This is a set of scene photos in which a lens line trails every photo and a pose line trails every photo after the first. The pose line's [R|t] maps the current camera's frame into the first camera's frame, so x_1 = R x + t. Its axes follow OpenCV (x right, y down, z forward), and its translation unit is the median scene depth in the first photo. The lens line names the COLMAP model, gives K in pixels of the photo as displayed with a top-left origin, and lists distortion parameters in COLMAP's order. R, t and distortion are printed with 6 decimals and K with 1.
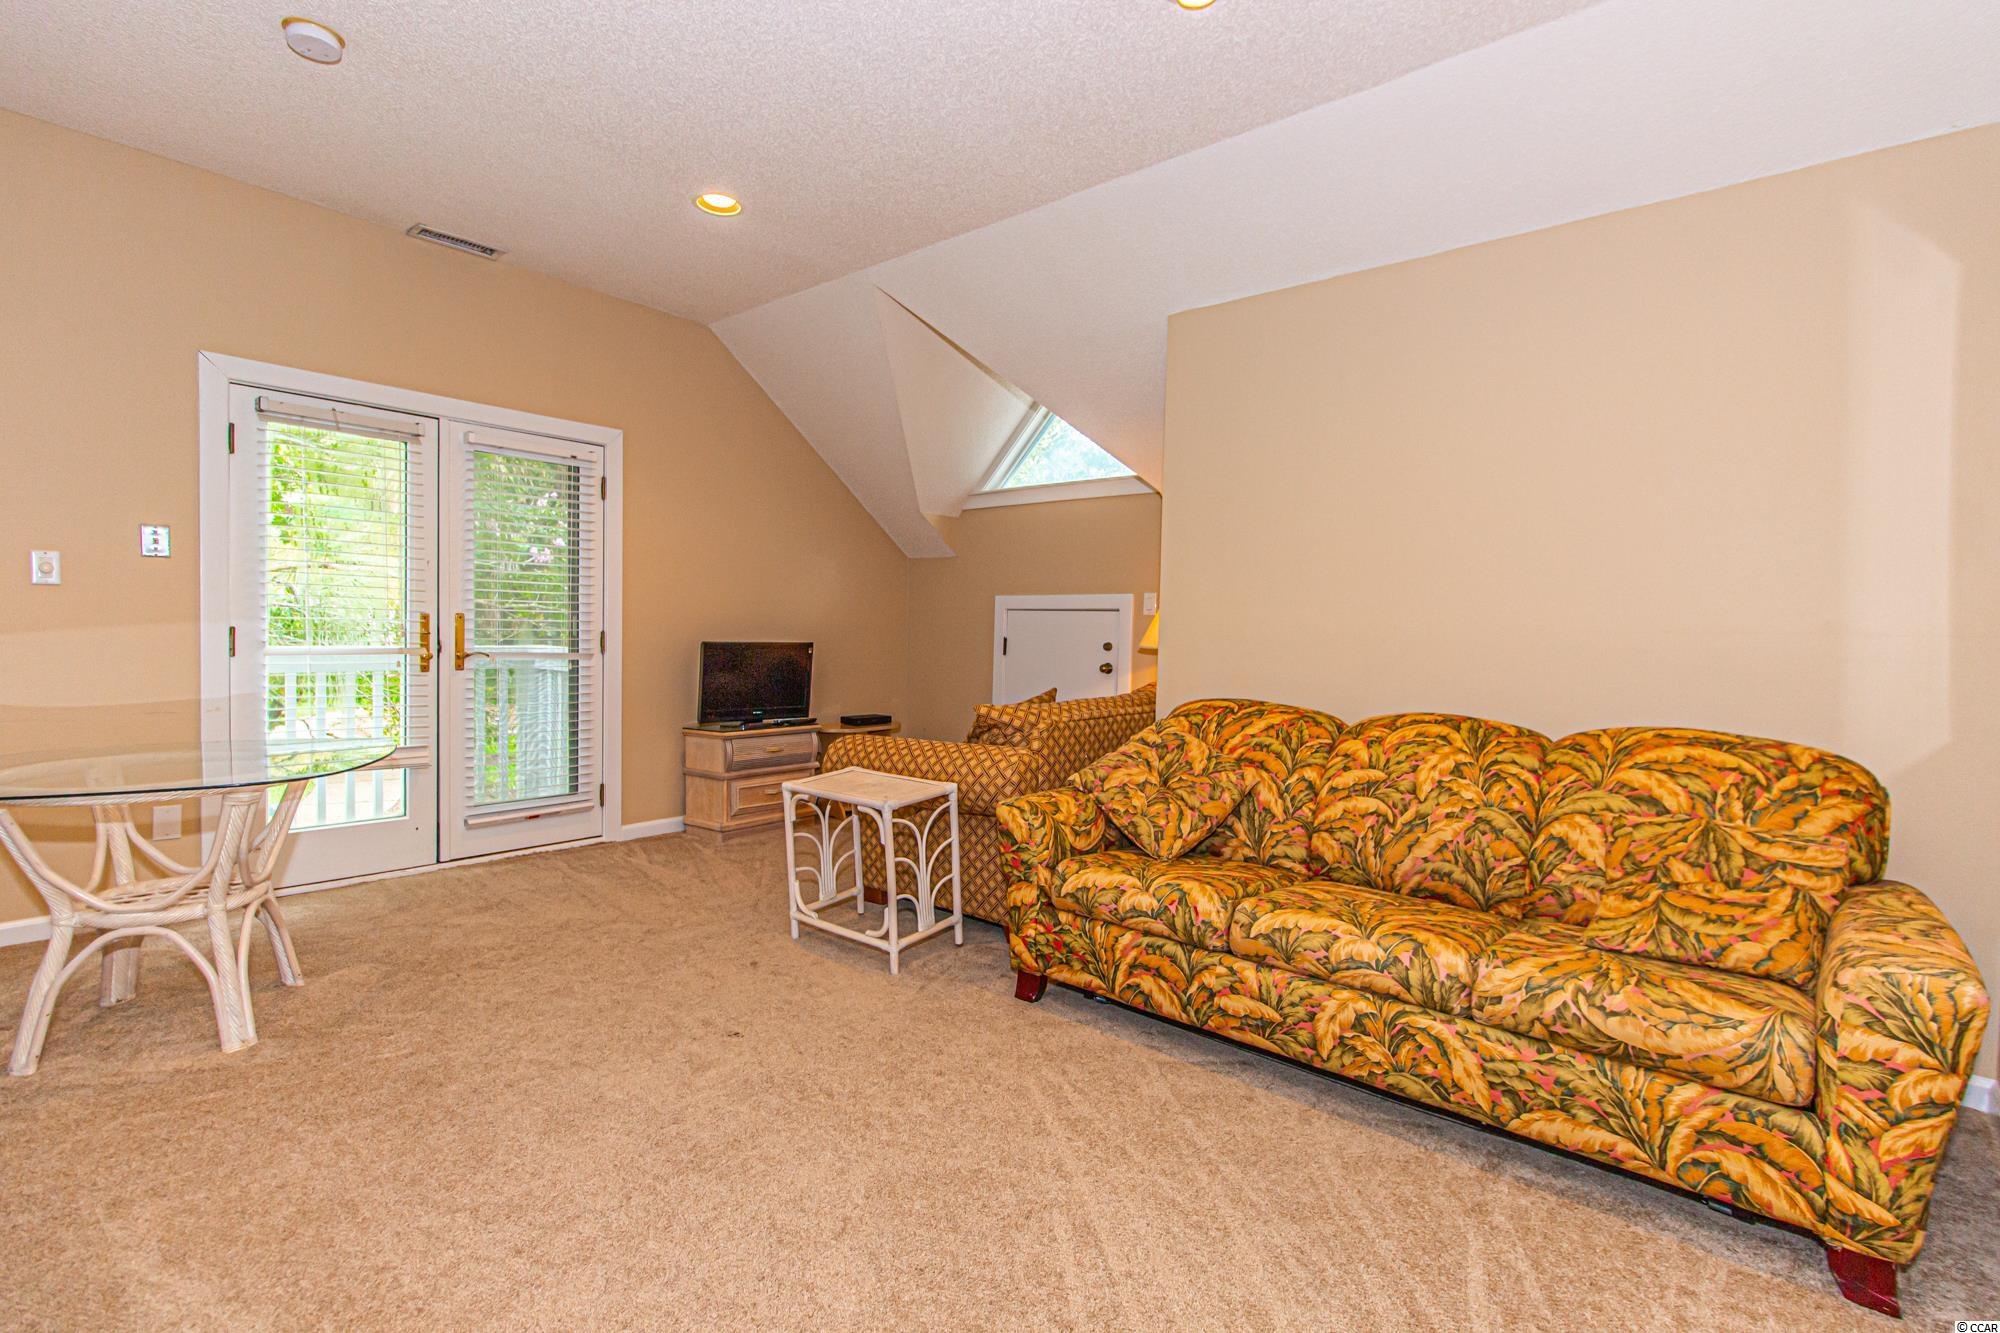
lens RADIAL K [[918.7, 0, 991.8], [0, 918.7, 659.2], [0, 0, 1]] dist [0.004666, 0.000967]
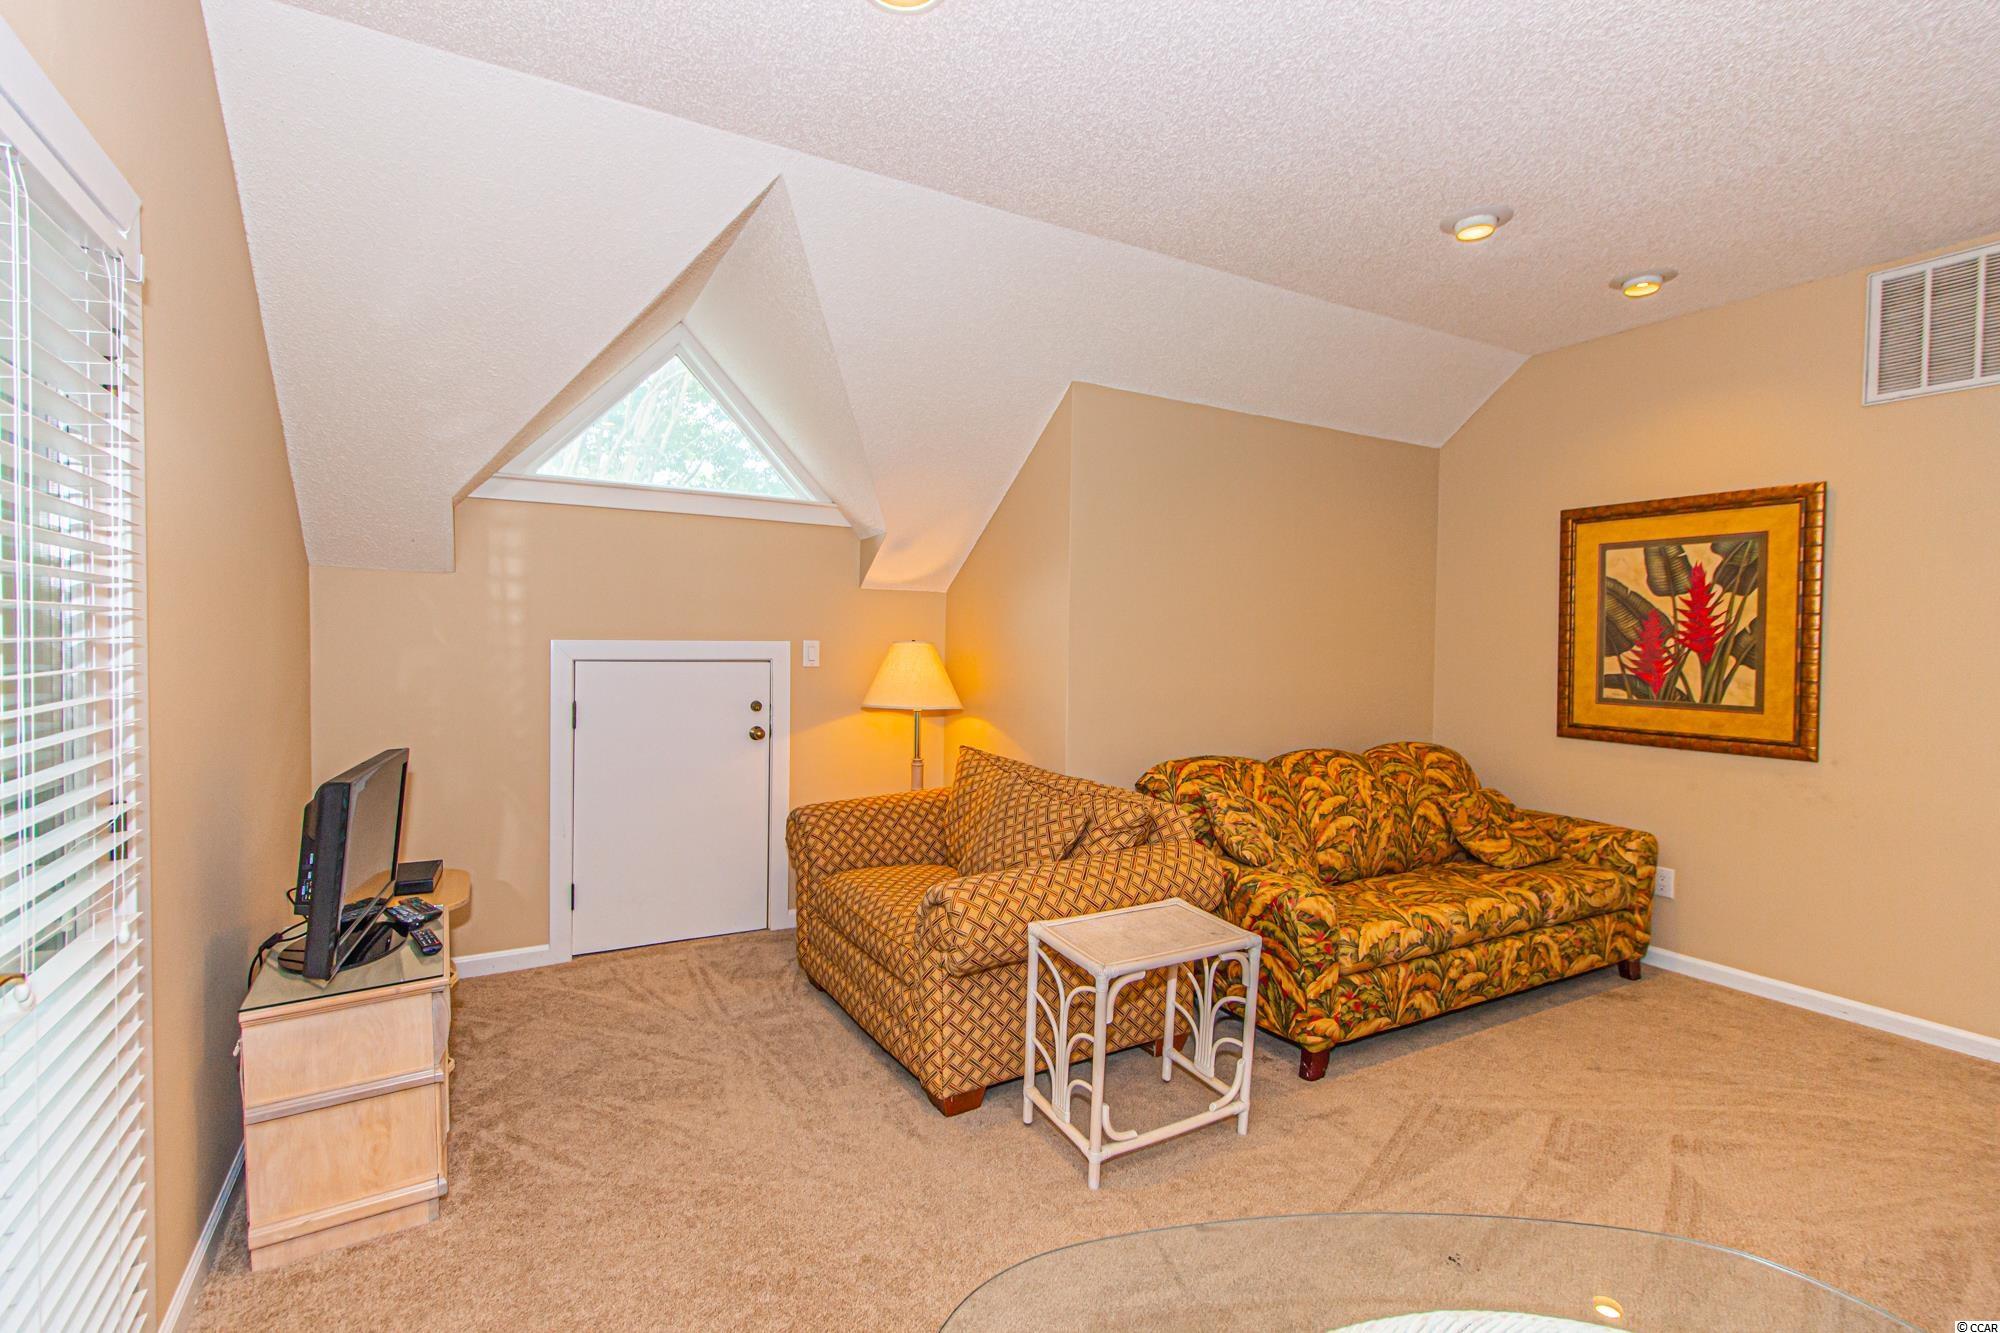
lens RADIAL K [[918.7, 0, 991.8], [0, 918.7, 659.2], [0, 0, 1]] dist [0.004666, 0.000967]
pose [[0.339183, -0.037470, 0.939974, -1.185284], [0.023708, 0.999230, 0.031277, -0.159180], [-0.940422, 0.011677, 0.339810, 1.125547]]
